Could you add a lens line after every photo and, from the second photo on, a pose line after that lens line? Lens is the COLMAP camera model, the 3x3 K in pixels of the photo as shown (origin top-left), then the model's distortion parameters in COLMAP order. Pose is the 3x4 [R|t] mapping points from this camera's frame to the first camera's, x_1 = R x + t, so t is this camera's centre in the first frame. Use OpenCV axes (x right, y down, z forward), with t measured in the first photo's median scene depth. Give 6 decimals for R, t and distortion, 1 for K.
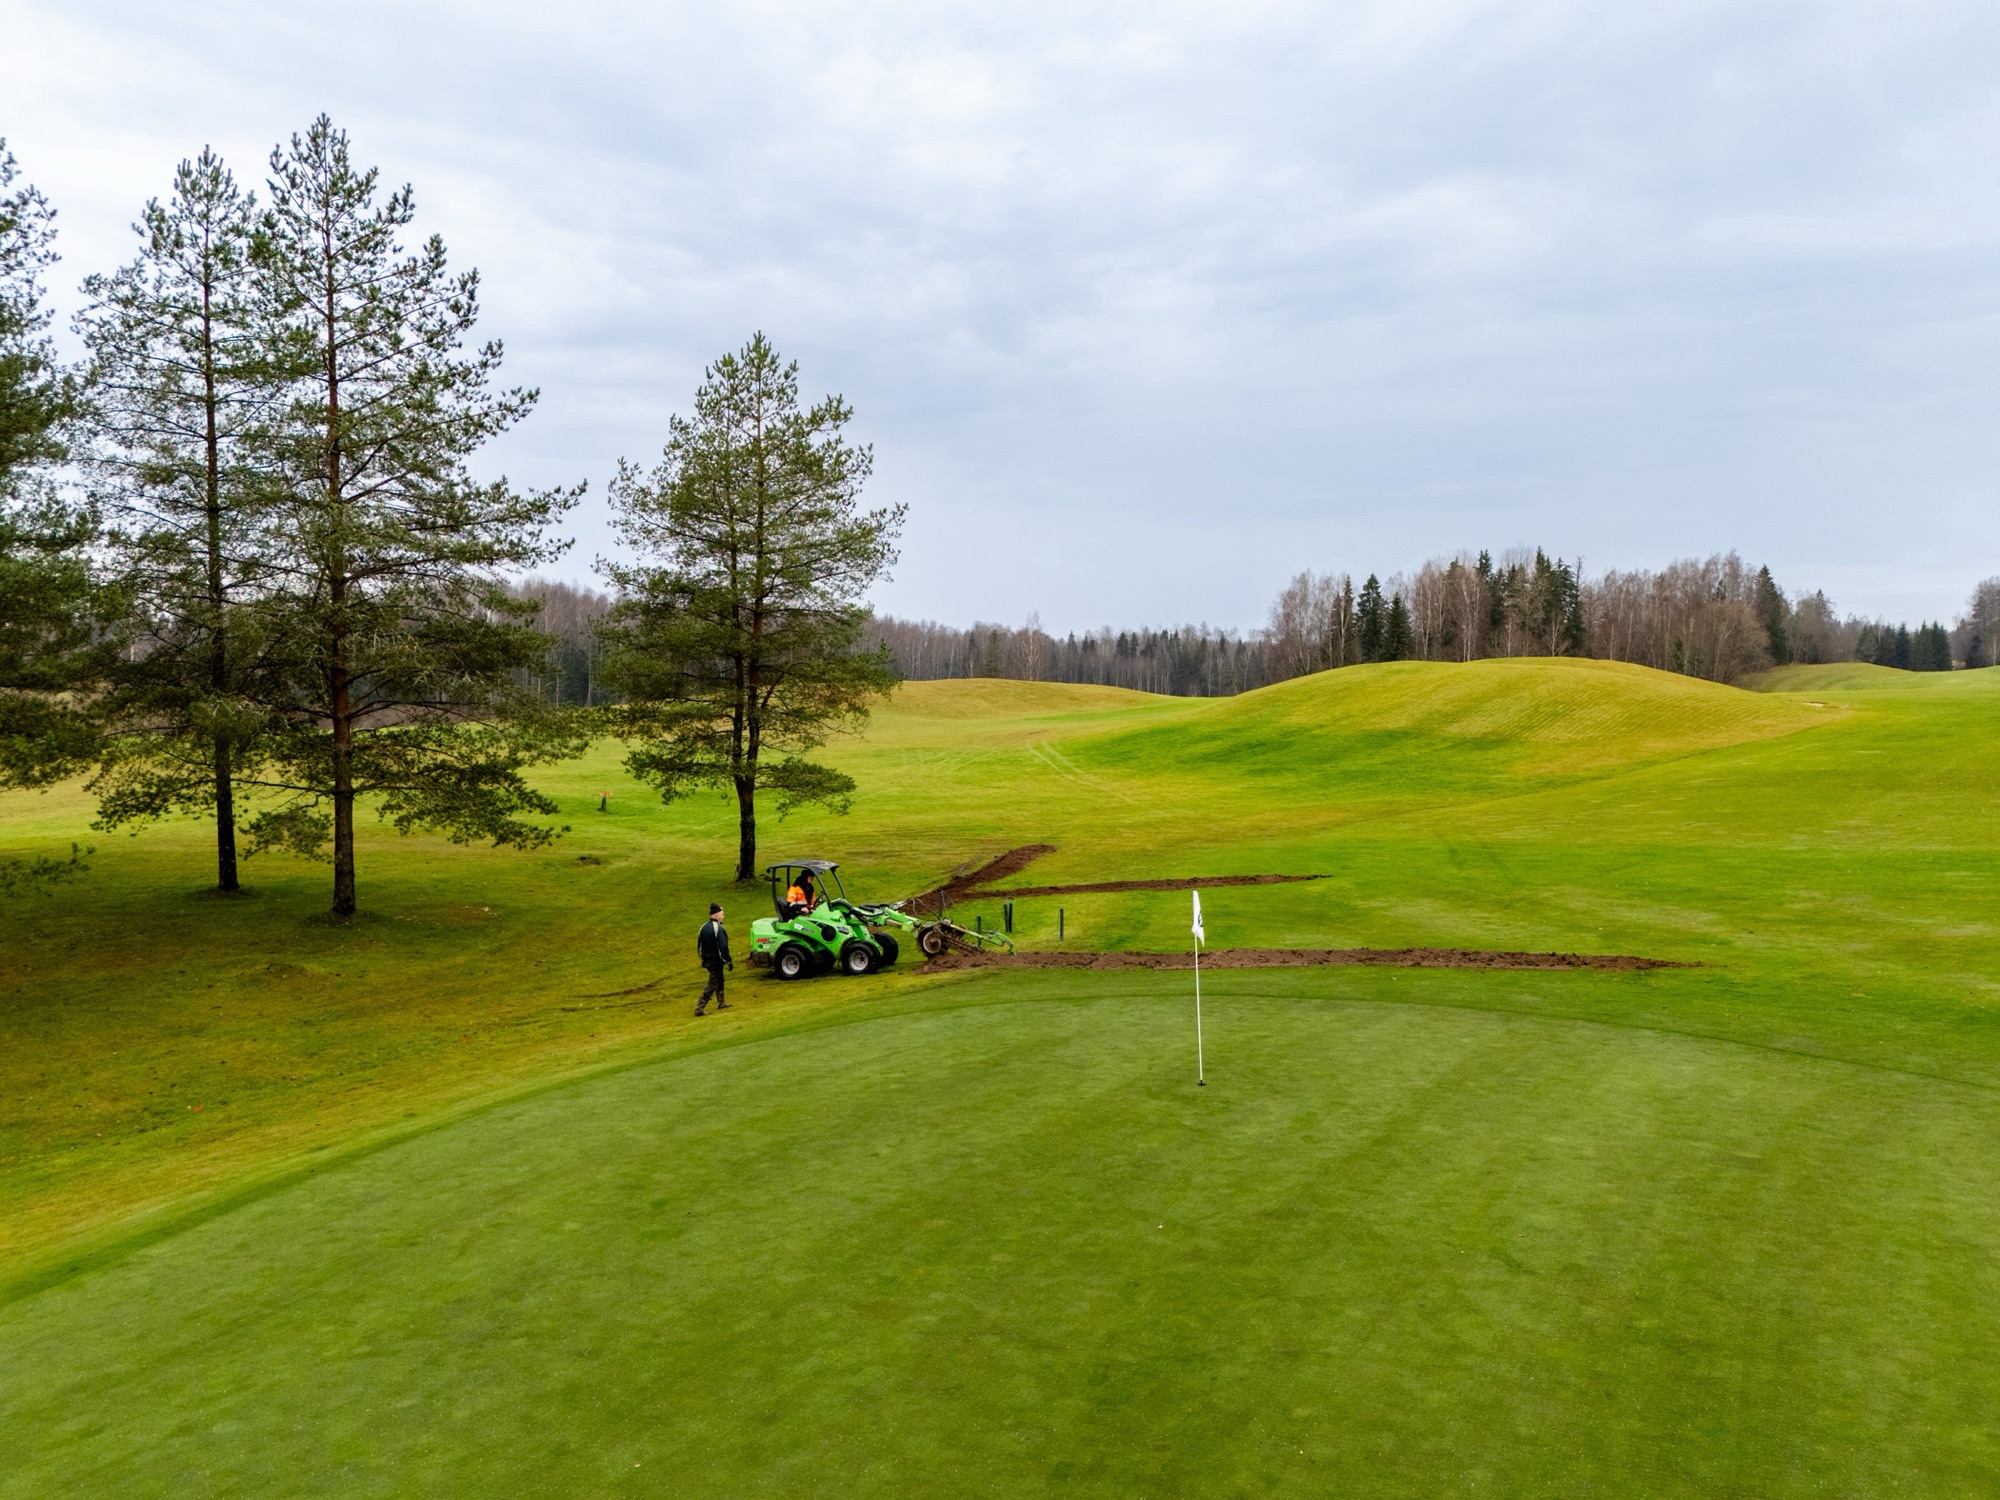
lens RADIAL K [[1615.2, 0, 1038.9], [0, 1615.2, 750.9], [0, 0, 1]] dist [0.087242, -0.088768]
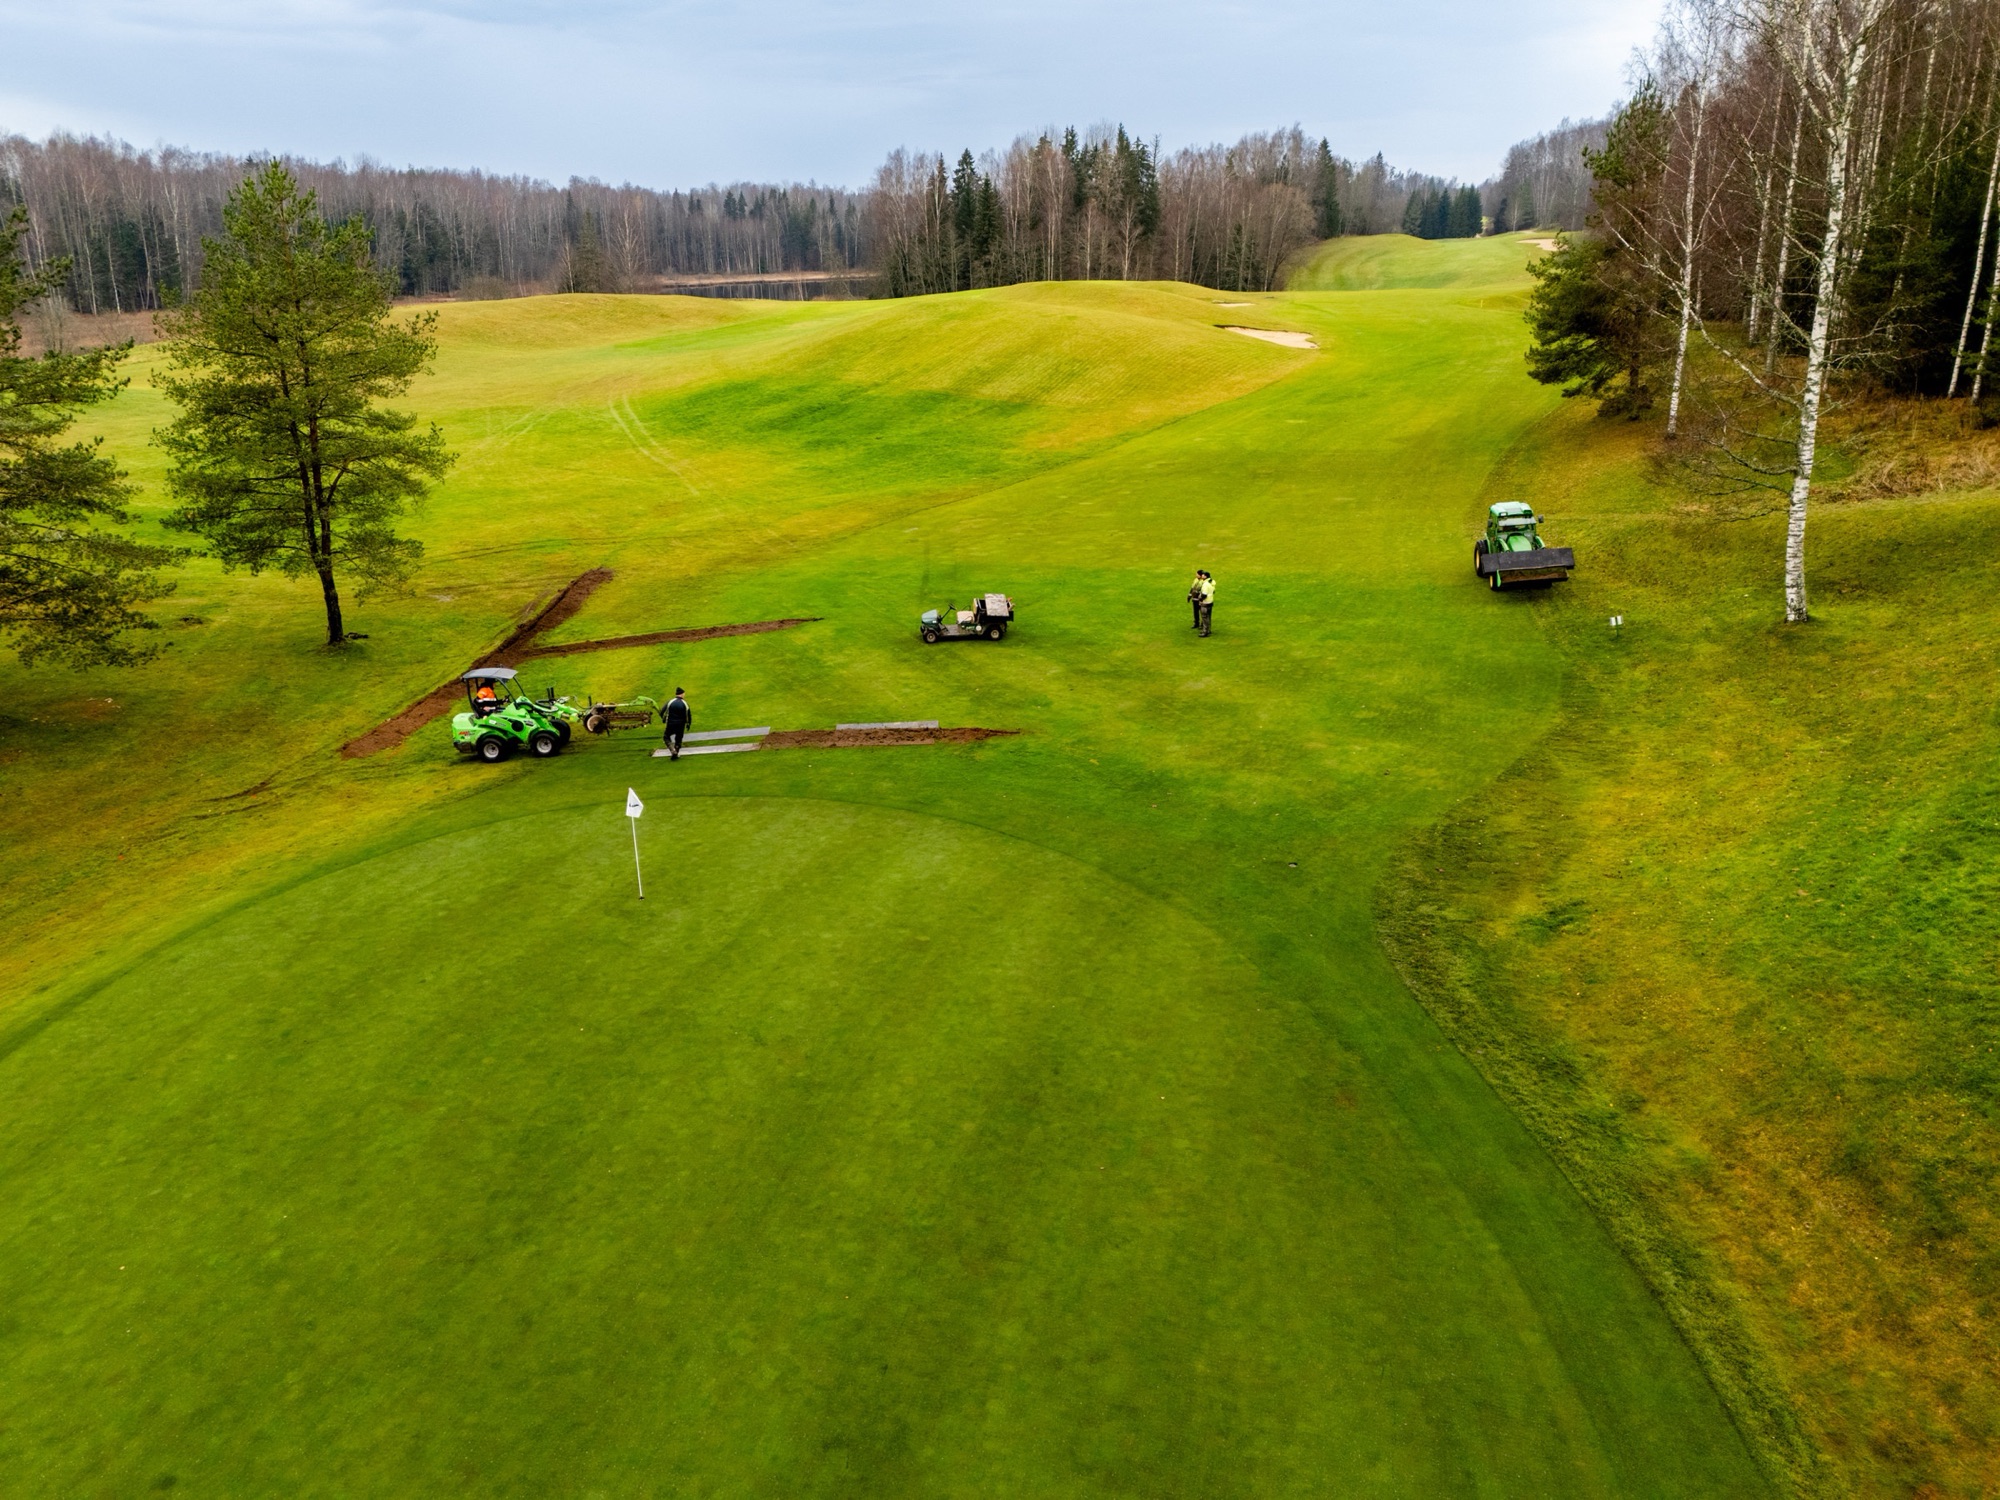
lens RADIAL K [[1615.2, 0, 1038.9], [0, 1615.2, 750.9], [0, 0, 1]] dist [0.087242, -0.088768]
pose [[0.979020, -0.076954, 0.188673, 0.108298], [0.016144, 0.952326, 0.304655, -0.235088], [-0.203123, -0.295218, 0.933589, -0.305597]]
